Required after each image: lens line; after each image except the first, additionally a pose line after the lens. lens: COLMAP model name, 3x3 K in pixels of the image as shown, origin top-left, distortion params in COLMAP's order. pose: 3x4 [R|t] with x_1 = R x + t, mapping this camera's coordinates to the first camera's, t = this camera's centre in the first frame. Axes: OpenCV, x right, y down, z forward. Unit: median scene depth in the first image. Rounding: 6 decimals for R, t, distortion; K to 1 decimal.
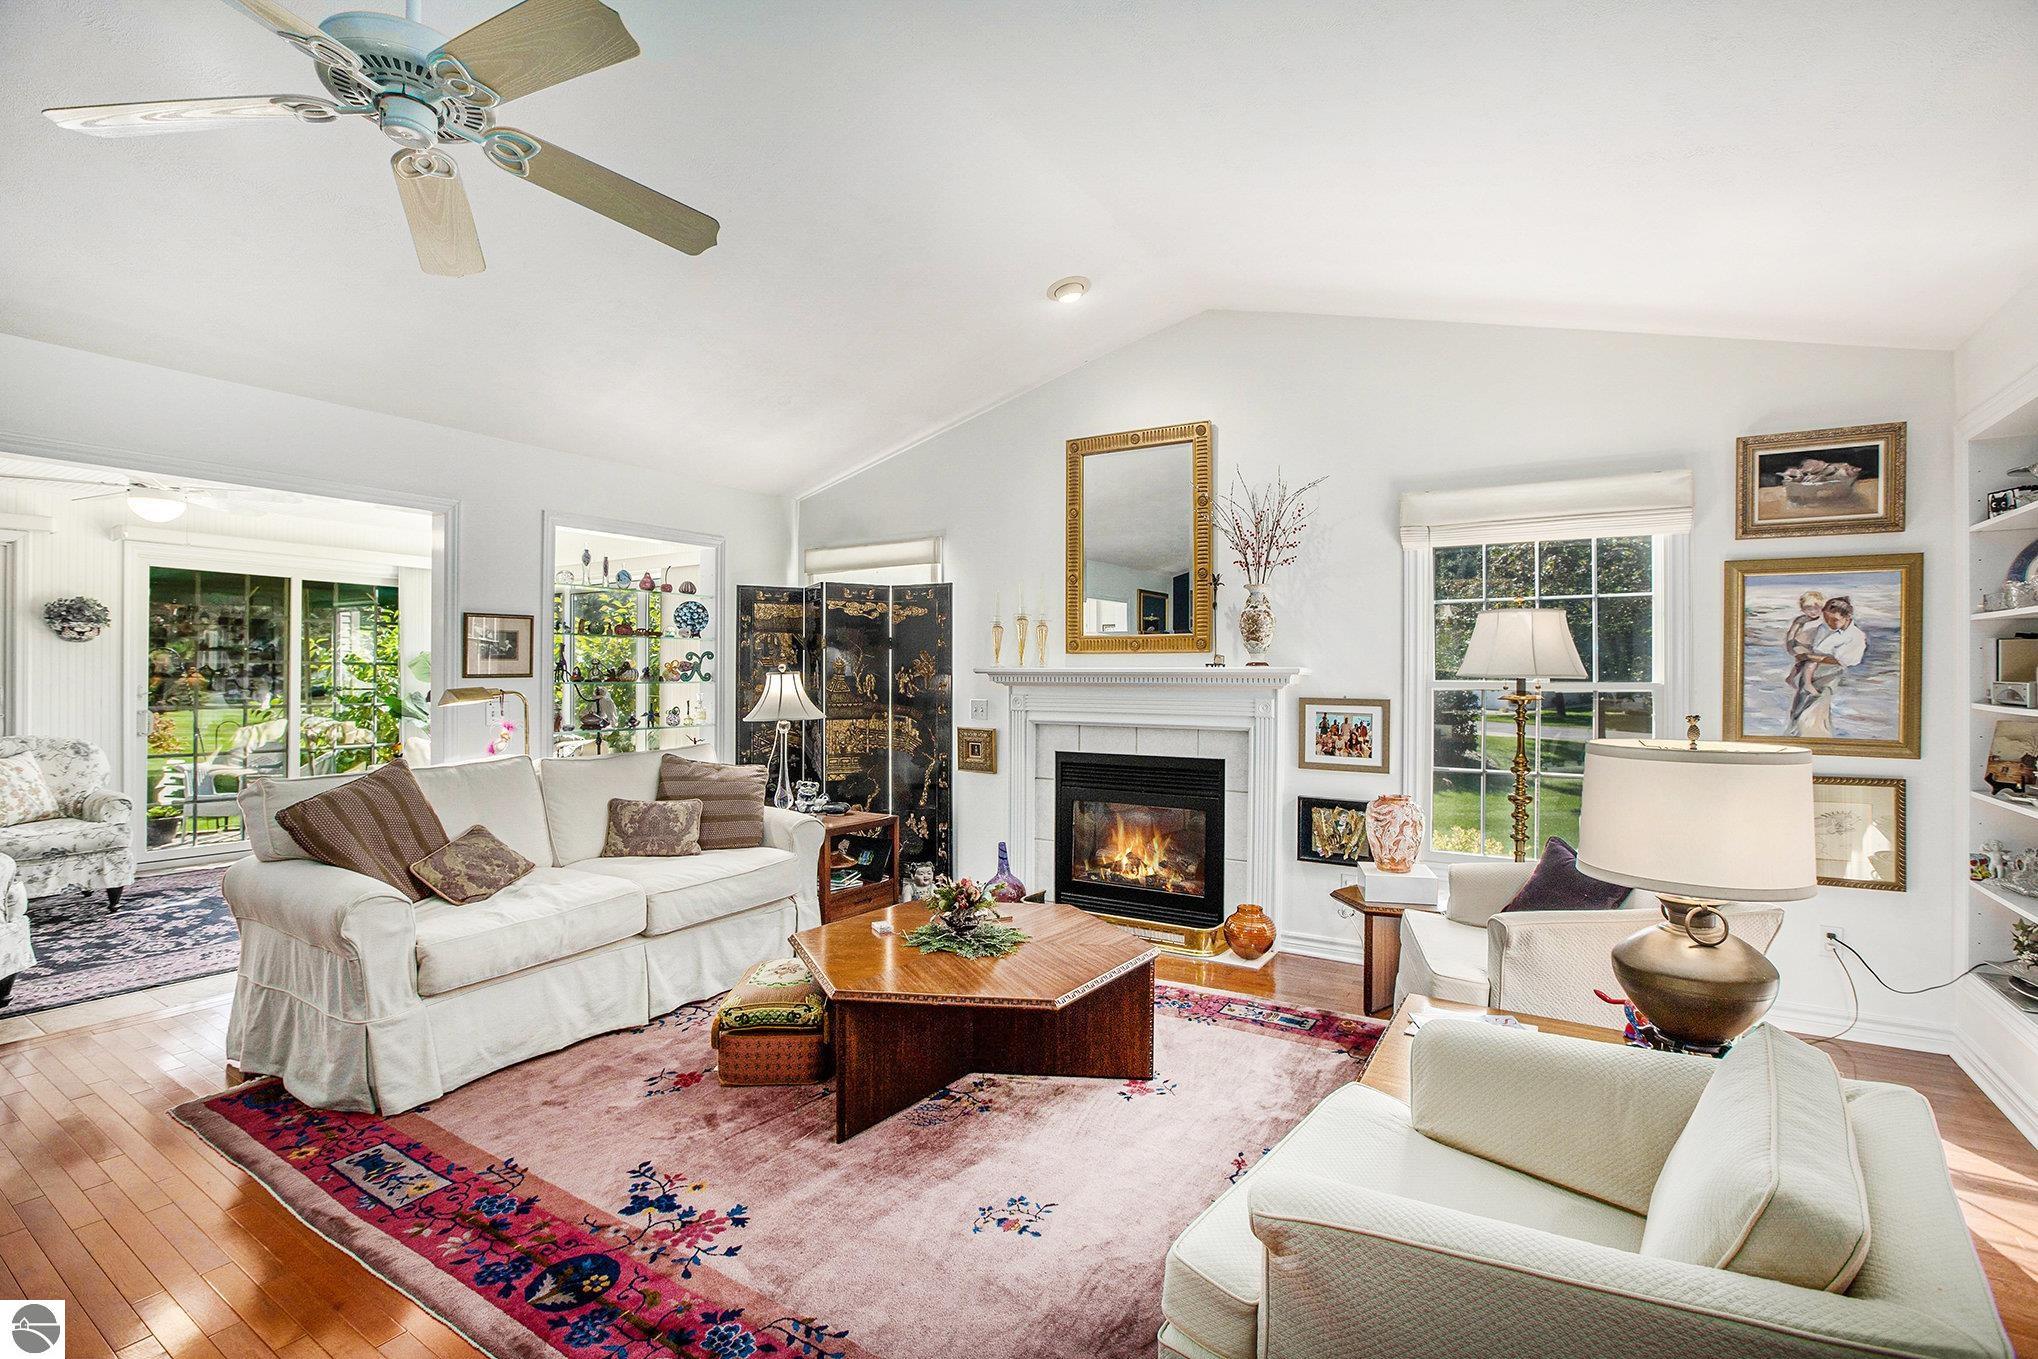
lens RADIAL K [[933.7, 0, 1014.7], [0, 933.7, 684.1], [0, 0, 1]] dist [0.000441, 0.000398]
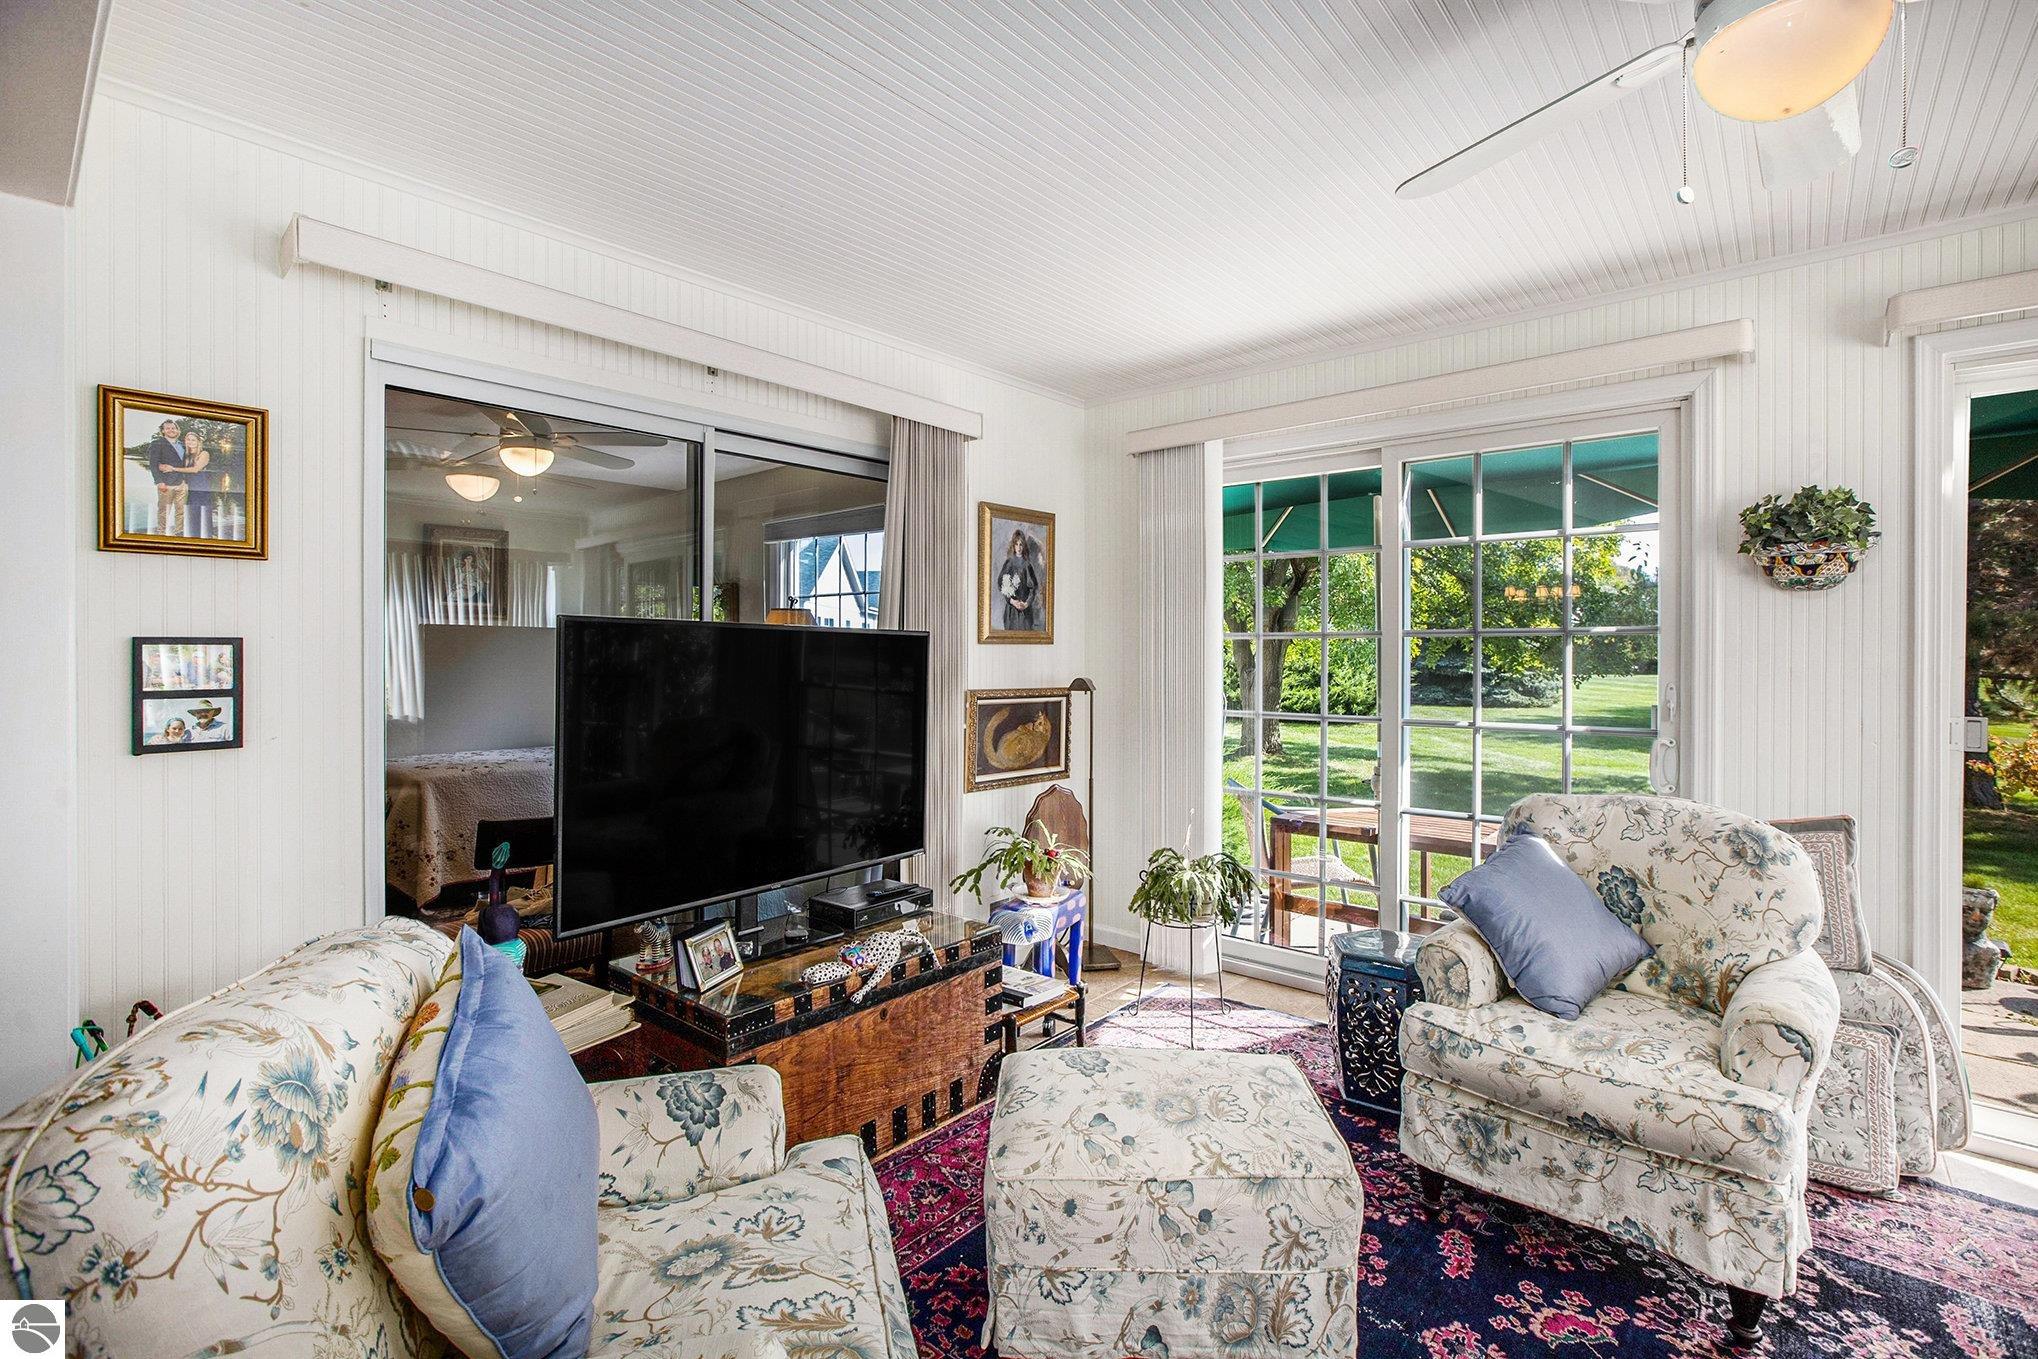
lens RADIAL K [[921.5, 0, 1020.2], [0, 921.5, 649.6], [0, 0, 1]] dist [-0.000718, -0.000126]
pose [[-0.130524, -0.000319, -0.991445, -0.610802], [-0.004853, 0.999988, 0.000317, -0.017501], [0.991433, 0.004853, -0.130524, 0.807874]]
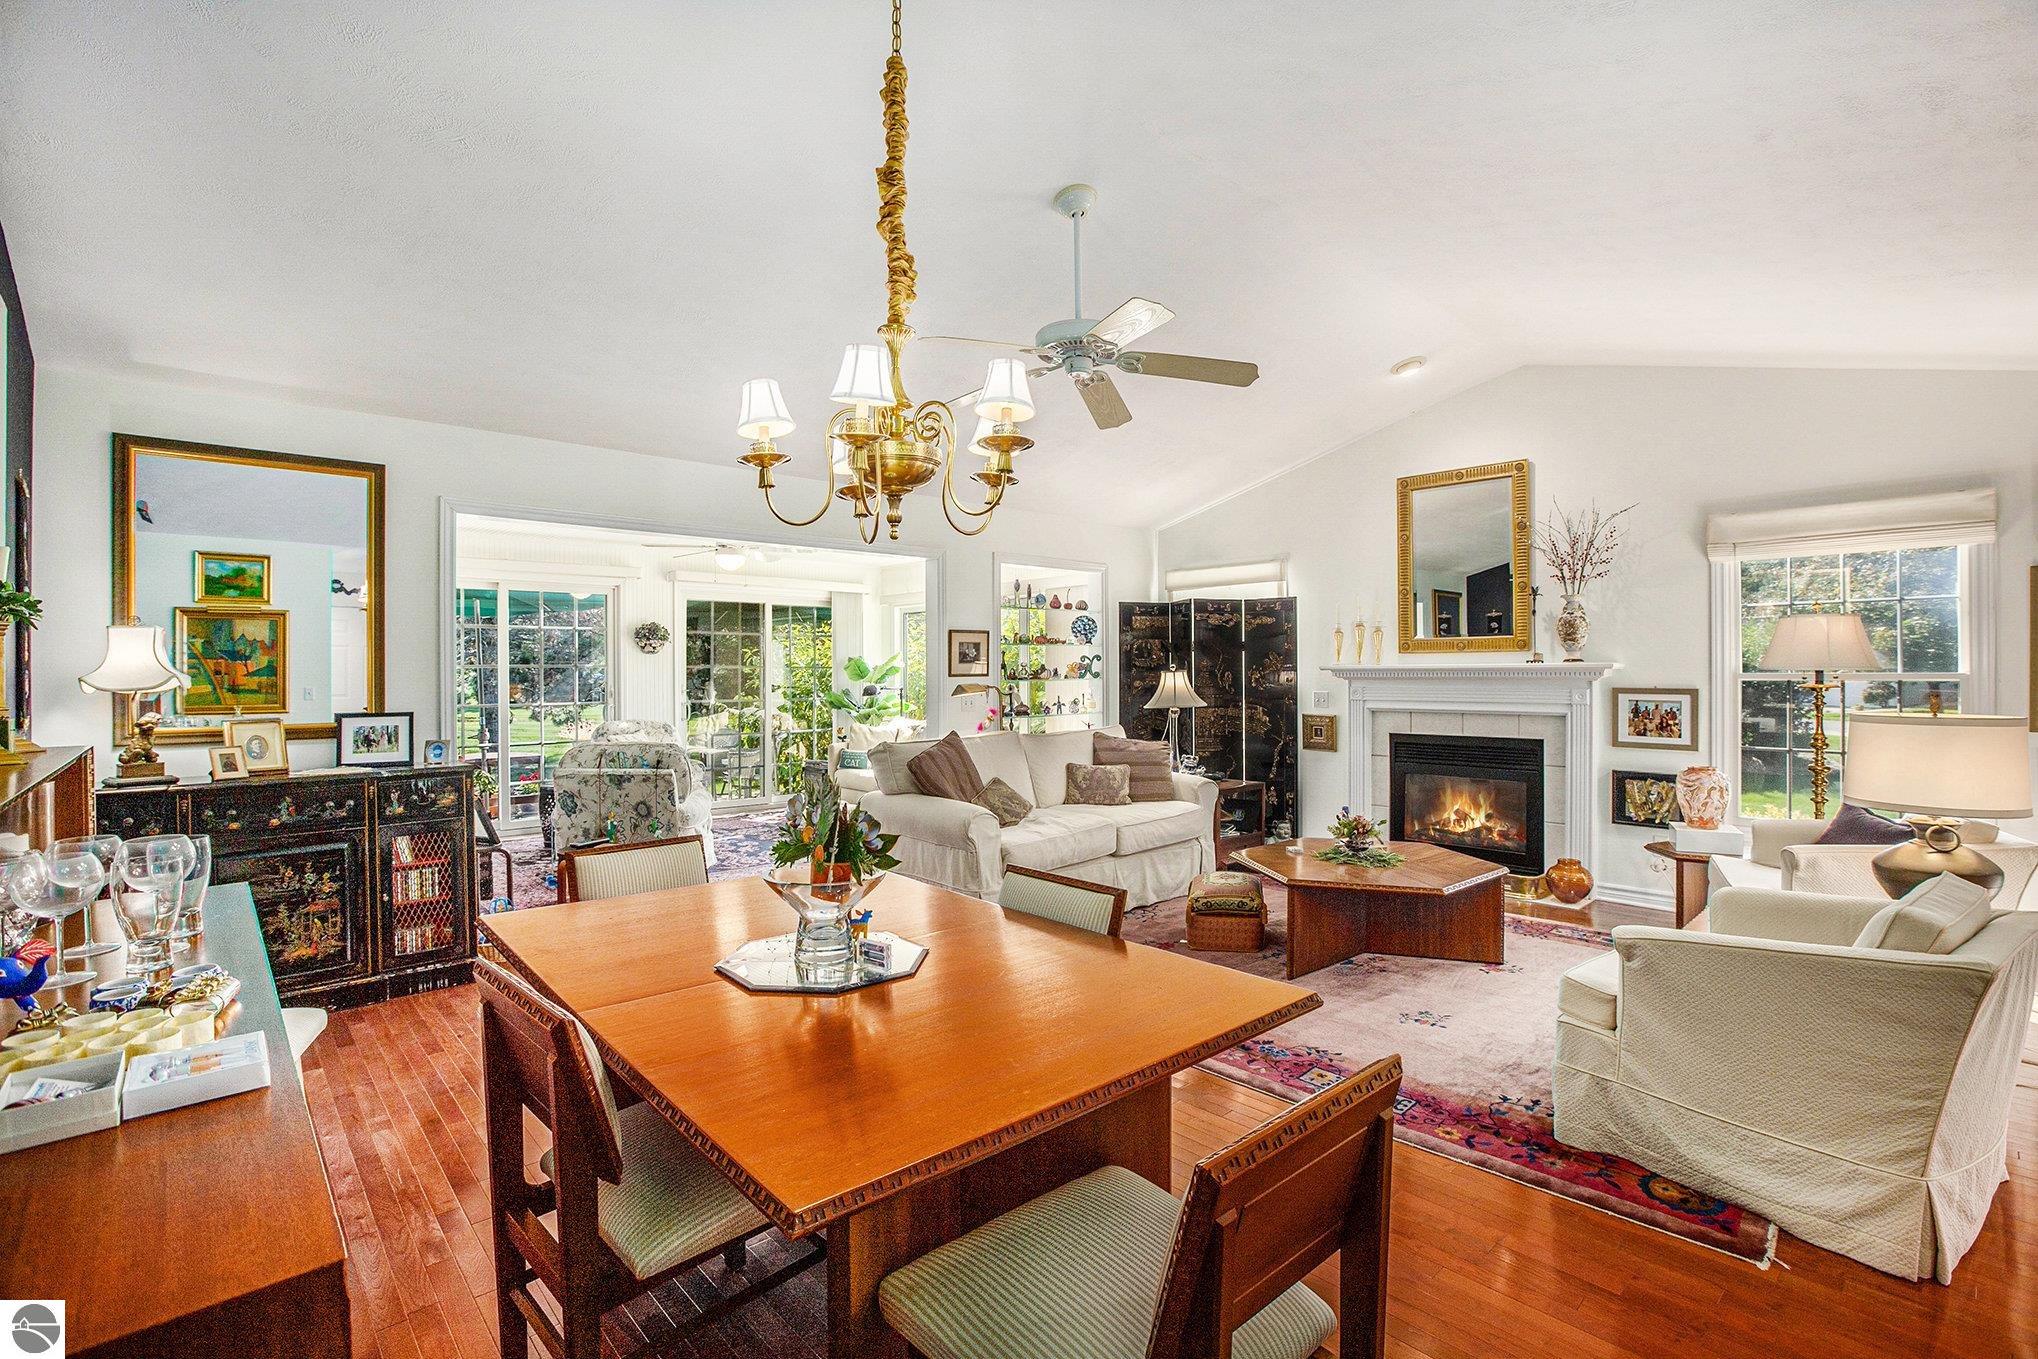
lens RADIAL K [[1001.3, 0, 1019.0], [0, 1001.3, 679.5], [0, 0, 1]] dist [0.000073, 0.016128]
pose [[0.976240, -0.007550, -0.216560, -0.159183], [0.007228, 0.999971, -0.002277, 0.001212], [0.216571, 0.000658, 0.976267, -0.420496]]
